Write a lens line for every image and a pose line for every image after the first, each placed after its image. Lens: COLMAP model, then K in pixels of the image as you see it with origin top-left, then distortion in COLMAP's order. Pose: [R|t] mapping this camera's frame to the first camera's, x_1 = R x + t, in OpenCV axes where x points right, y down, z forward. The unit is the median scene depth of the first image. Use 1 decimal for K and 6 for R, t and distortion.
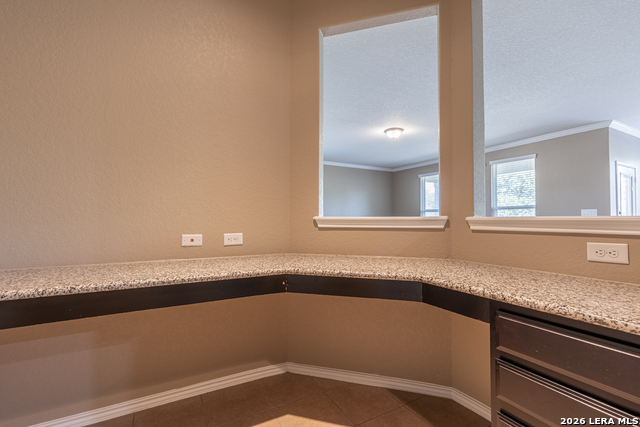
lens RADIAL K [[289.0, 0, 321.6], [0, 289.0, 214.4], [0, 0, 1]] dist [0.007692, 0.000348]
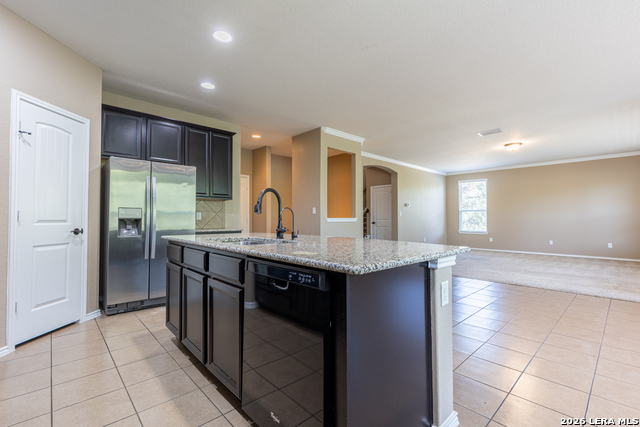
lens RADIAL K [[289.0, 0, 317.1], [0, 289.0, 212.2], [0, 0, 1]] dist [0.007692, 0.000348]
pose [[0.246899, -0.026140, -0.968688, 1.180353], [0.024404, 0.999487, -0.020751, -0.006278], [0.968734, -0.018516, 0.247411, -0.073149]]
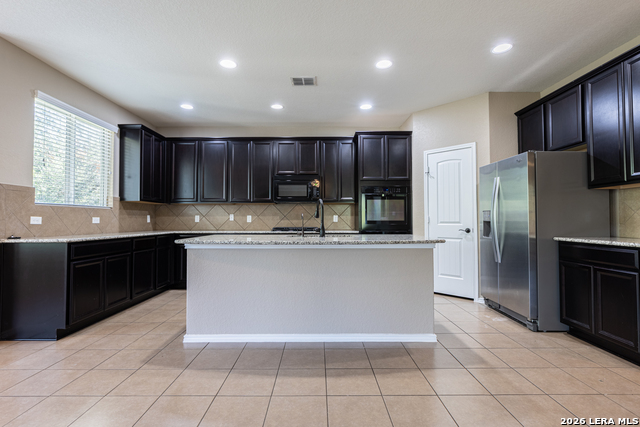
lens RADIAL K [[301.9, 0, 319.9], [0, 301.9, 212.9], [0, 0, 1]] dist [0.000563, -0.000873]
pose [[-0.879631, 0.008011, 0.475590, 0.520700], [-0.016261, 0.998767, -0.046899, 0.005016], [-0.475379, -0.048987, -0.878416, 0.451573]]
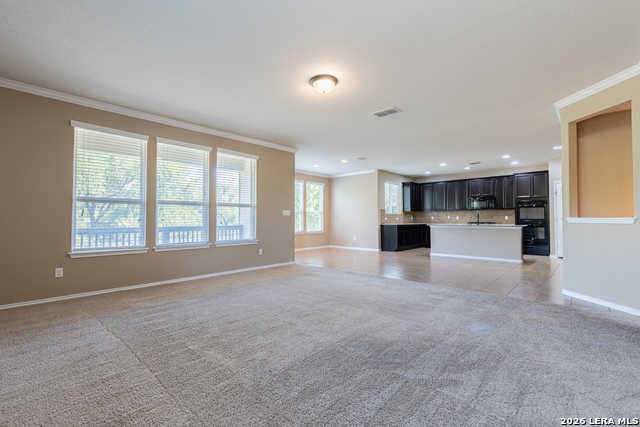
lens RADIAL K [[289.0, 0, 320.5], [0, 289.0, 212.6], [0, 0, 1]] dist [0.007692, 0.000348]
pose [[-0.320011, 0.015216, 0.947292, -0.349465], [-0.025925, 0.999356, -0.024810, 0.018517], [-0.947059, -0.032498, -0.319410, 1.185763]]
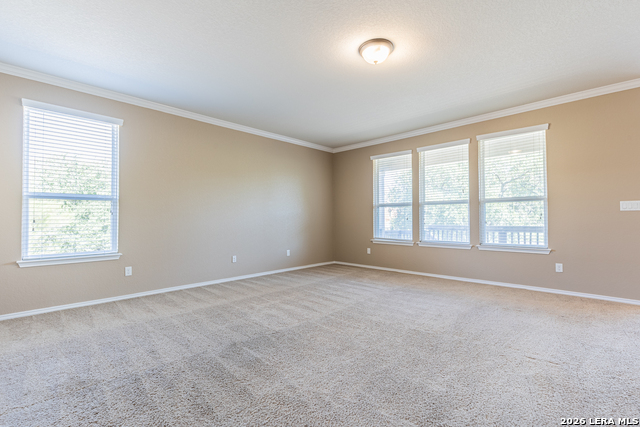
lens RADIAL K [[289.0, 0, 323.9], [0, 289.0, 209.9], [0, 0, 1]] dist [0.007692, 0.000348]
pose [[0.953525, -0.003389, 0.301296, 0.001042], [0.004914, 0.999979, -0.004304, 0.002687], [-0.301275, 0.005584, 0.953521, 0.523638]]
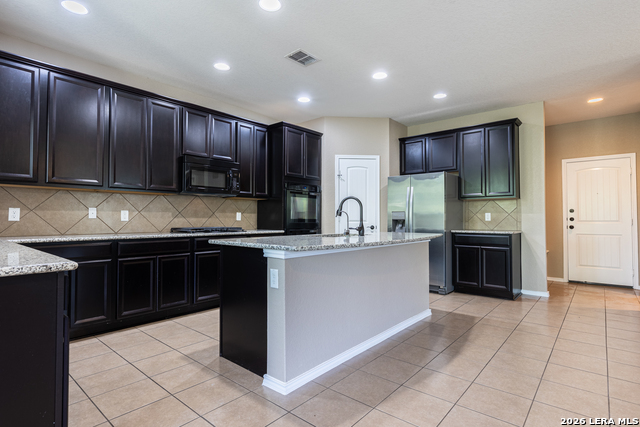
lens RADIAL K [[327.5, 0, 320.1], [0, 327.5, 215.0], [0, 0, 1]] dist [0.002037, -0.001010]
pose [[-0.933998, -0.011676, -0.357087, 1.044776], [0.001987, 0.999281, -0.037871, 0.007347], [0.357273, -0.036081, -0.933303, 0.481536]]
